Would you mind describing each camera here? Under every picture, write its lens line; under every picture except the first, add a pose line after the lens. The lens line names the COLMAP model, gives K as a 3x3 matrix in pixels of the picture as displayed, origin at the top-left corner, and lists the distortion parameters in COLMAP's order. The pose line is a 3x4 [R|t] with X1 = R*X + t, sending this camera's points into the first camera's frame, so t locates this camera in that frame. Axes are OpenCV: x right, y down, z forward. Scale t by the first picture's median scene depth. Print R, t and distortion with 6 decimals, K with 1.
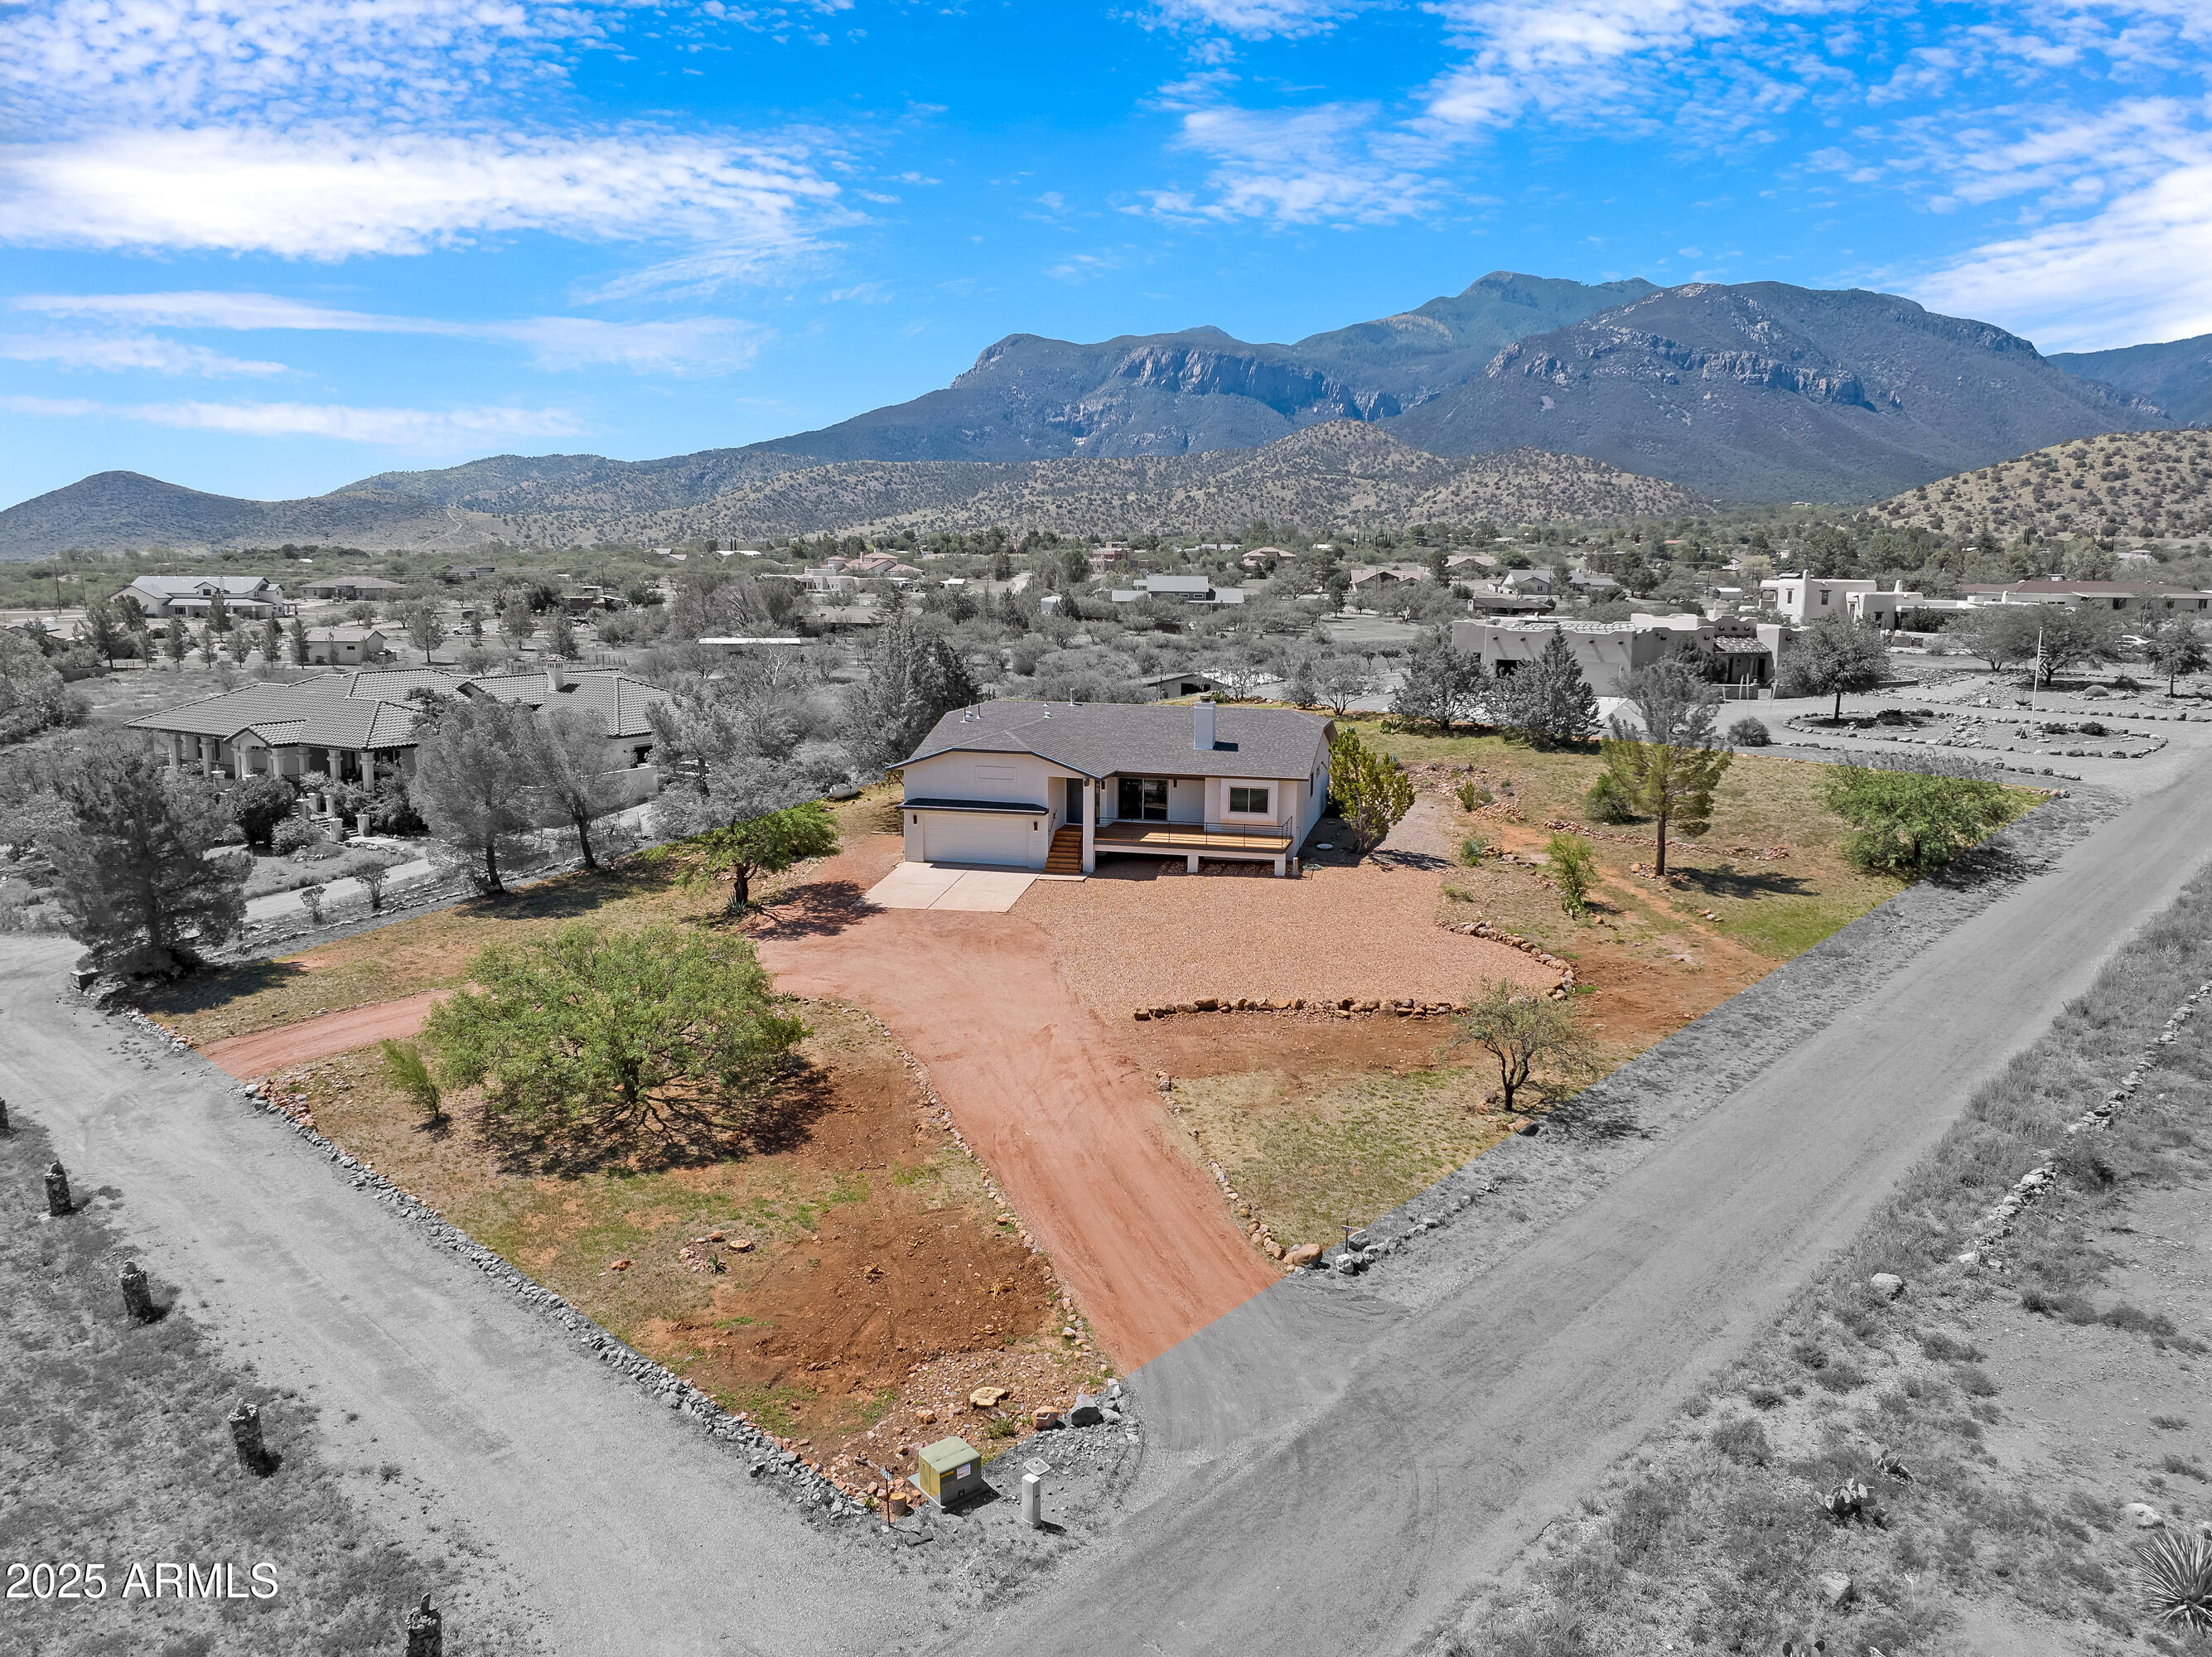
lens RADIAL K [[1584.3, 0, 1106.0], [0, 1584.3, 828.5], [0, 0, 1]] dist [-0.048025, 0.011963]
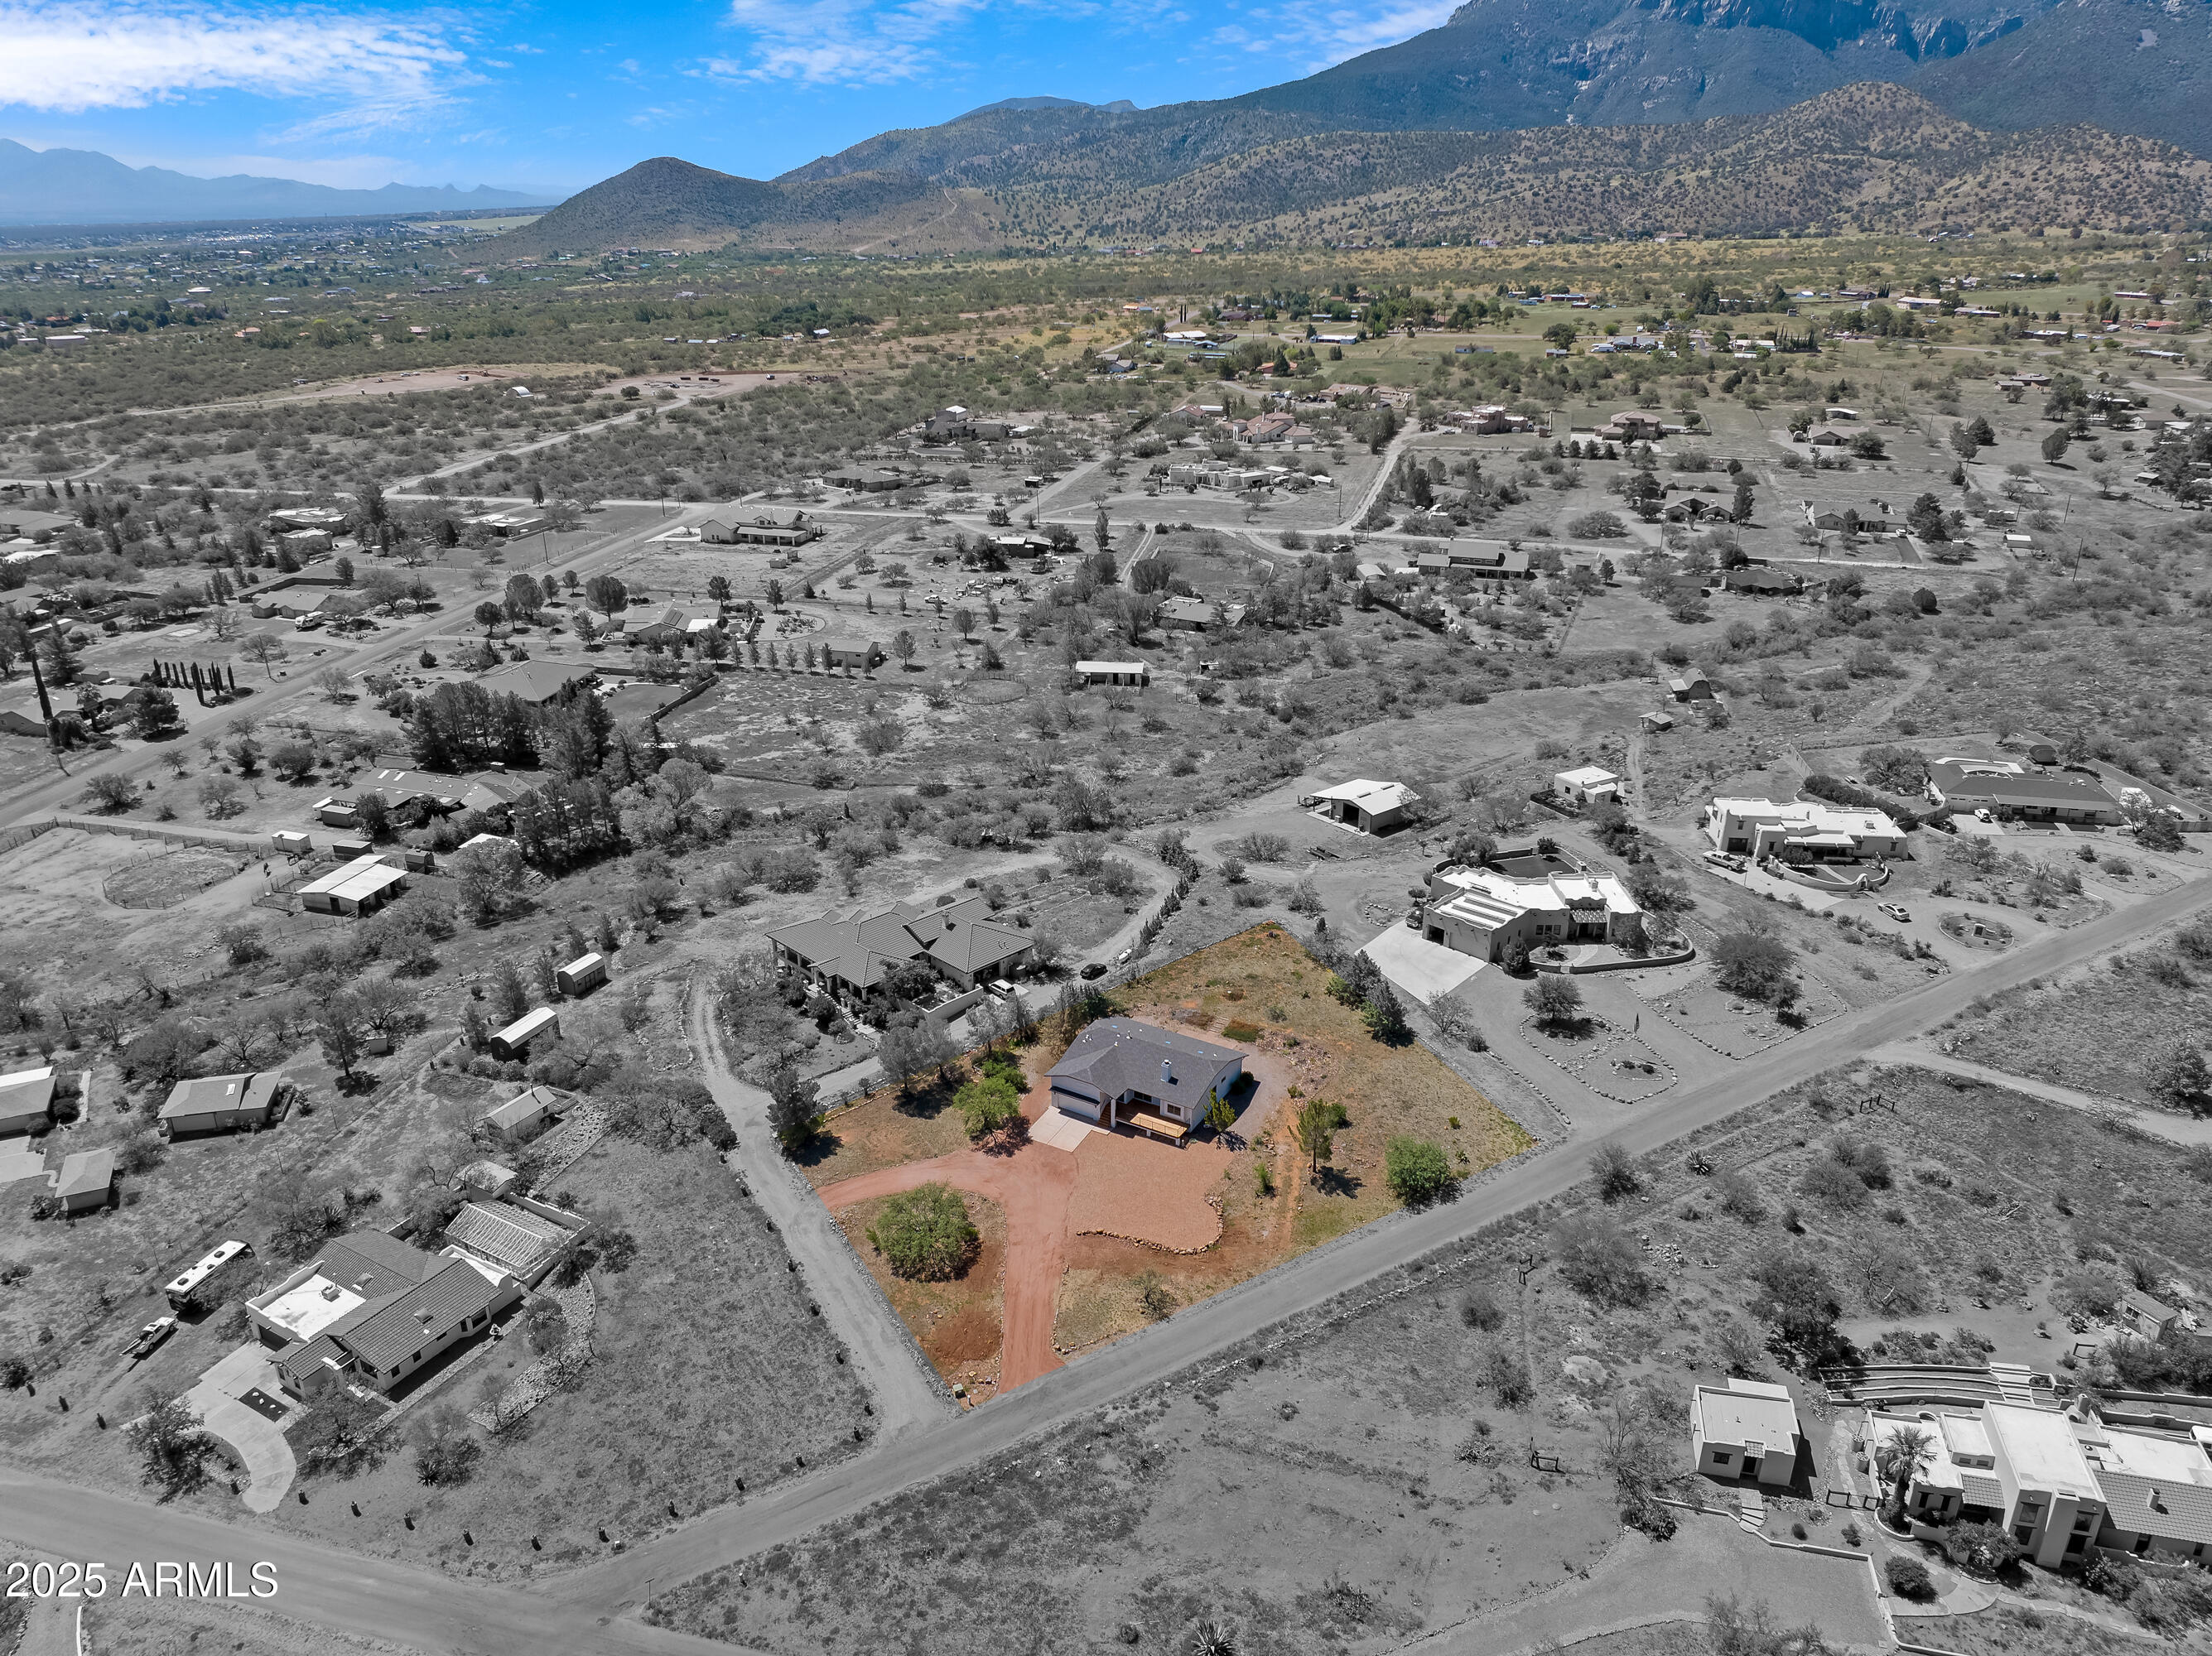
lens RADIAL K [[1565.4, 0, 1106.0], [0, 1565.4, 828.0], [0, 0, 1]] dist [-0.038118, 0.006966]
pose [[0.955784, 0.102694, -0.275555, 0.020766], [-0.038596, 0.972743, 0.228651, -0.033915], [0.291525, -0.207905, 0.933696, -0.043100]]
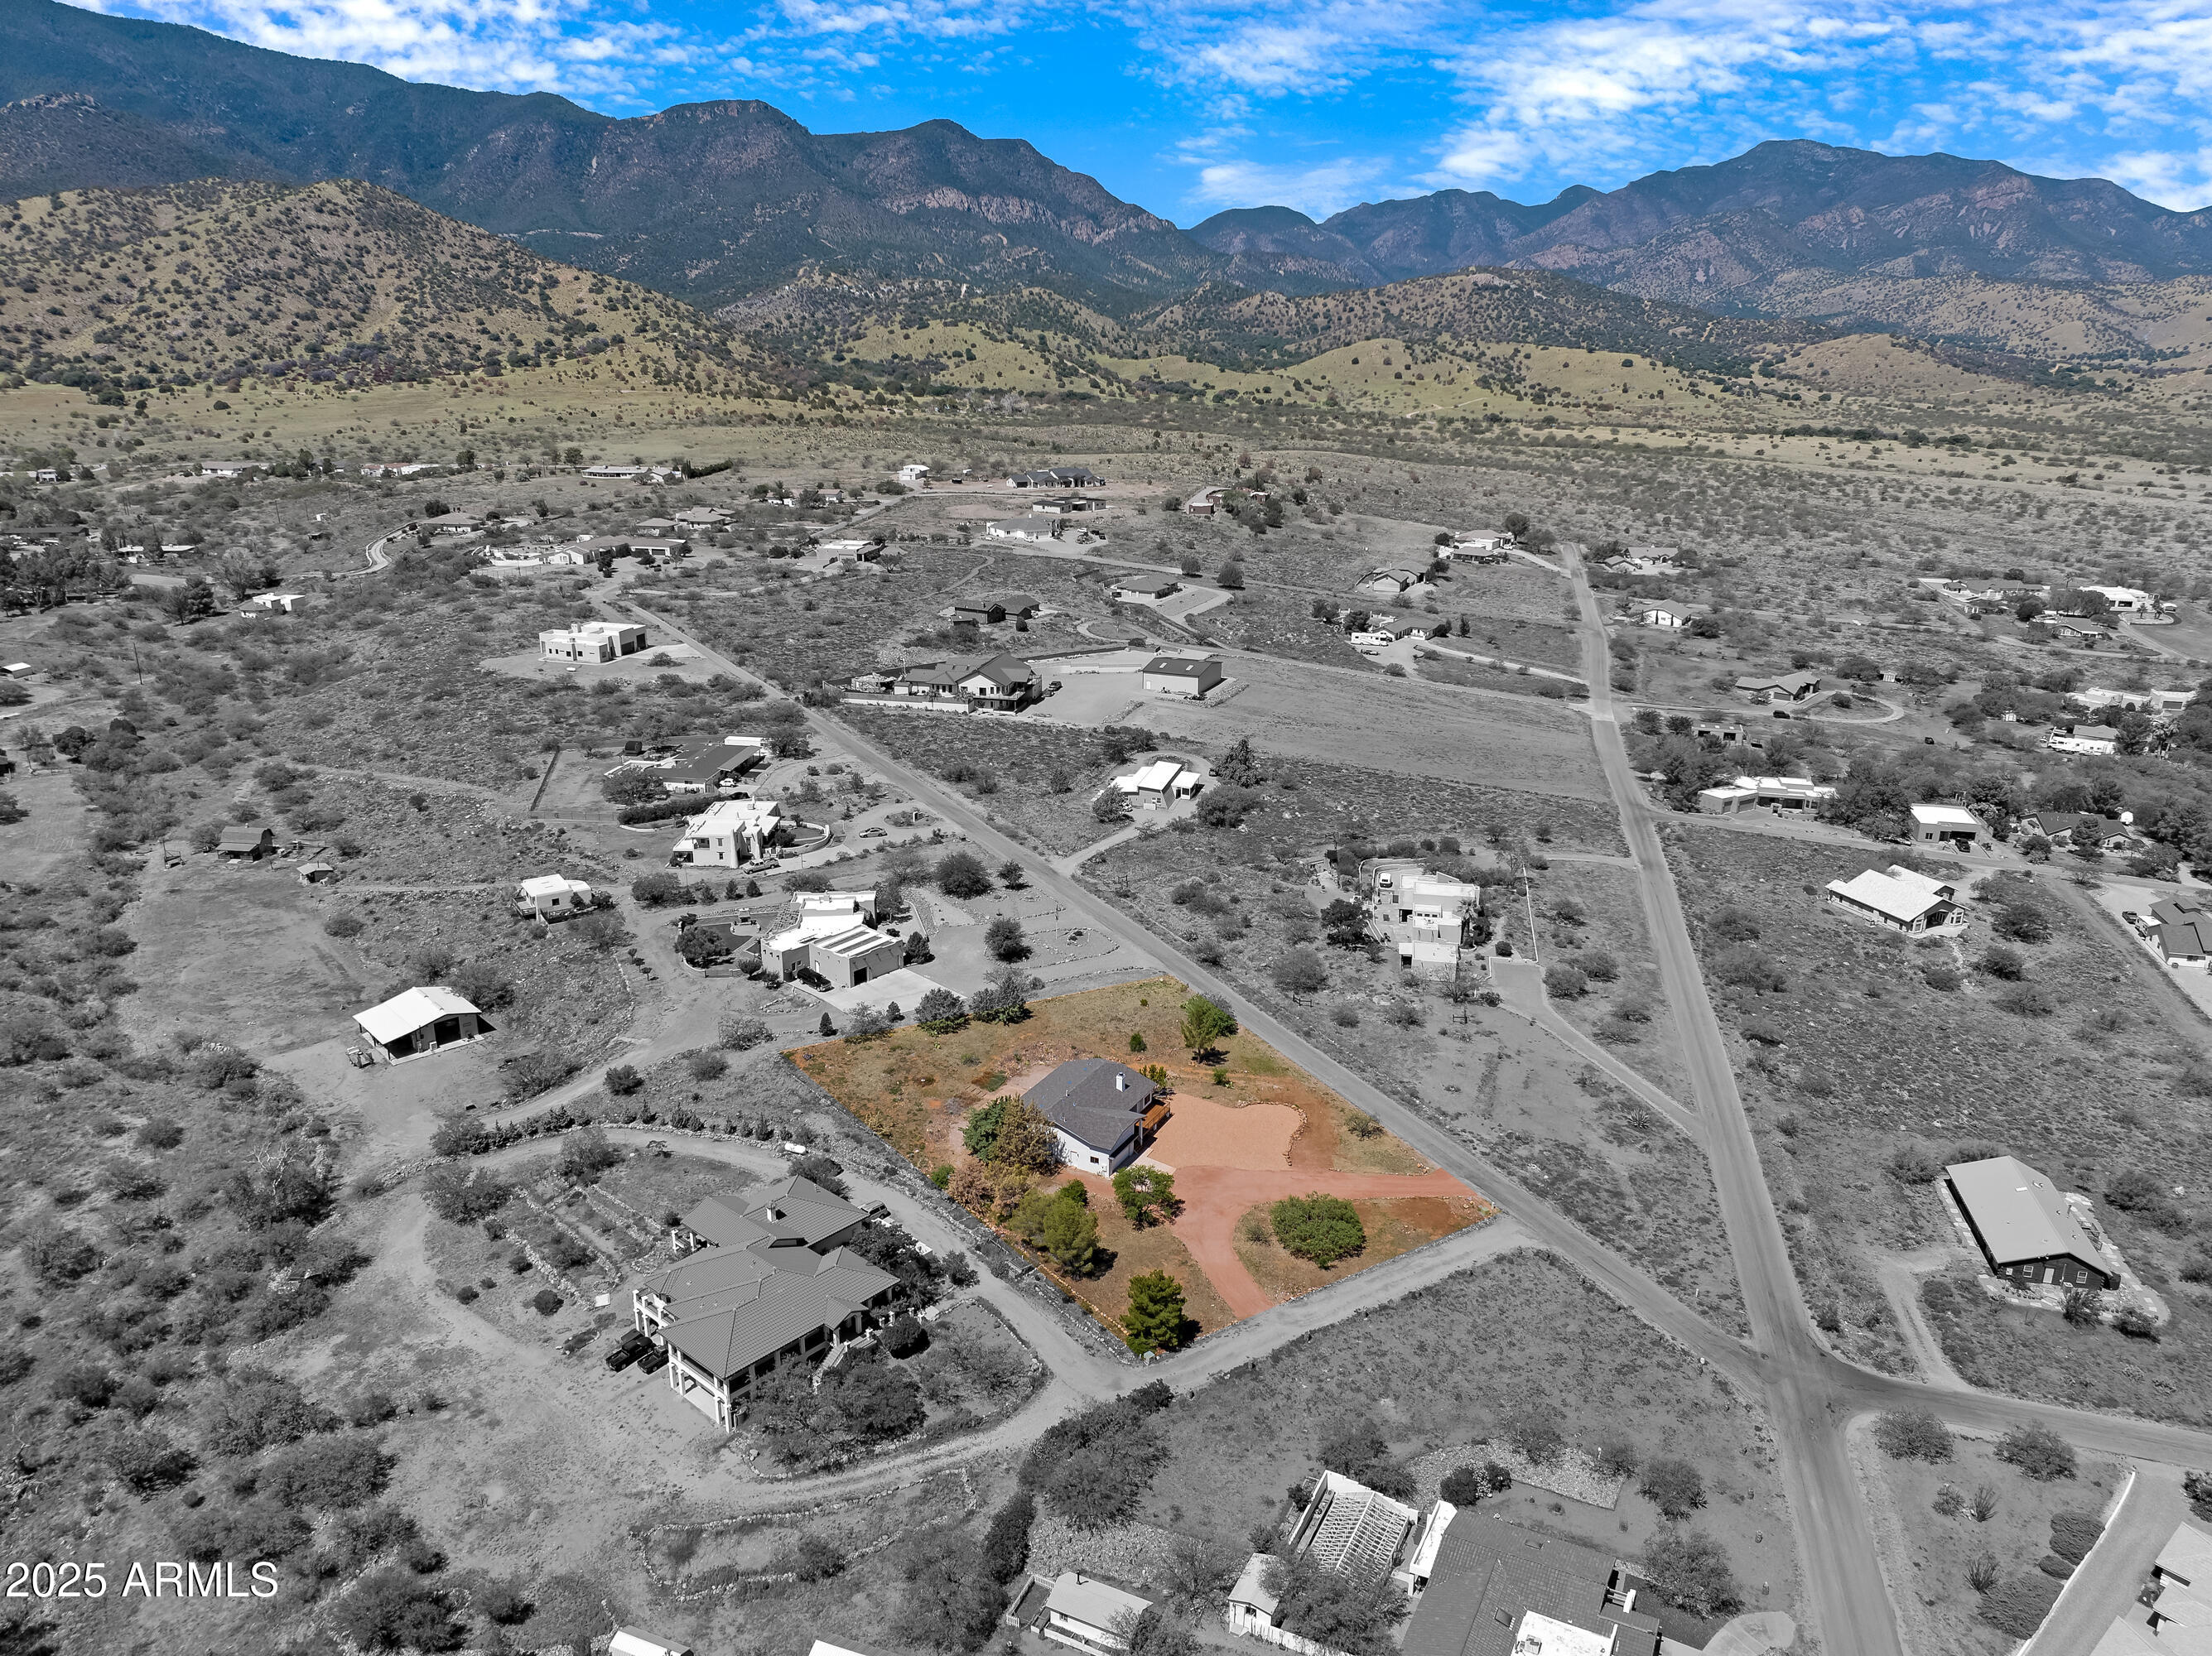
lens RADIAL K [[1584.1, 0, 1106.0], [0, 1584.1, 828.0], [0, 0, 1]] dist [-0.048025, 0.011963]
pose [[0.243557, -0.306122, 0.920309, -0.081687], [0.153691, 0.949076, 0.275017, -0.043305], [-0.957632, 0.074461, 0.278202, 0.006501]]
